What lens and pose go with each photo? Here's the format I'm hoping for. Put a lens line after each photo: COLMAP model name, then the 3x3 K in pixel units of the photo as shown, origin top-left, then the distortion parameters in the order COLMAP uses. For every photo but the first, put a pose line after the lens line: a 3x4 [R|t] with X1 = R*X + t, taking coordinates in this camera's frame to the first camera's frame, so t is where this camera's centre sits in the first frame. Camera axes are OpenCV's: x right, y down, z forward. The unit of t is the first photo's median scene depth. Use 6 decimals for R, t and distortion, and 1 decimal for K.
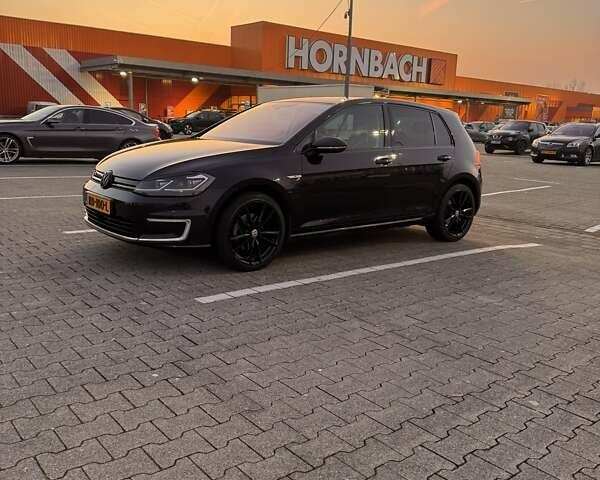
lens RADIAL K [[563.8, 0, 300.0], [0, 563.8, 240.0], [0, 0, 1]] dist [0.168983, -0.361934]
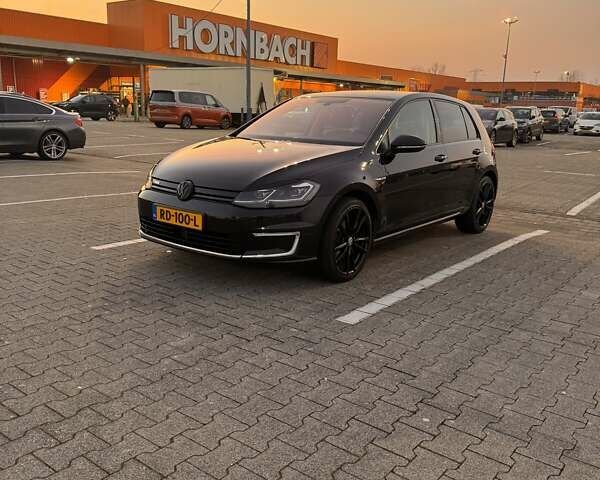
lens RADIAL K [[565.3, 0, 305.2], [0, 565.3, 239.1], [0, 0, 1]] dist [0.176427, -0.360683]
pose [[0.975211, -0.056337, 0.213987, -0.275674], [0.050391, 0.998180, 0.033142, -0.039239], [-0.215465, -0.021537, 0.976274, 0.071771]]
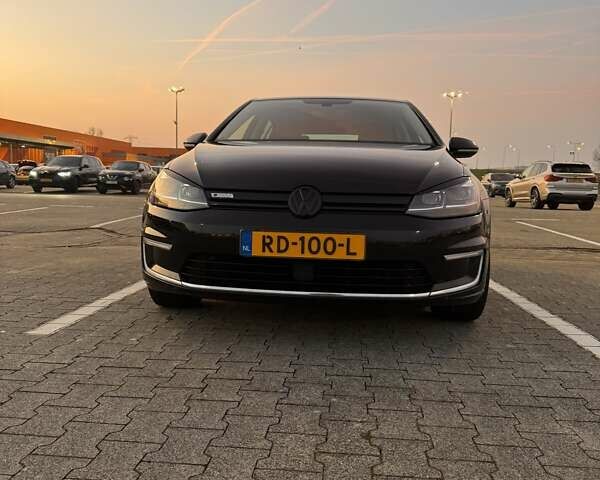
lens RADIAL K [[565.3, 0, 305.2], [0, 565.3, 239.1], [0, 0, 1]] dist [0.176427, -0.360683]
pose [[0.699954, -0.089203, 0.708595, -0.570567], [0.146012, 0.989086, -0.019718, -0.046708], [-0.699103, 0.117265, 0.705340, 0.490864]]
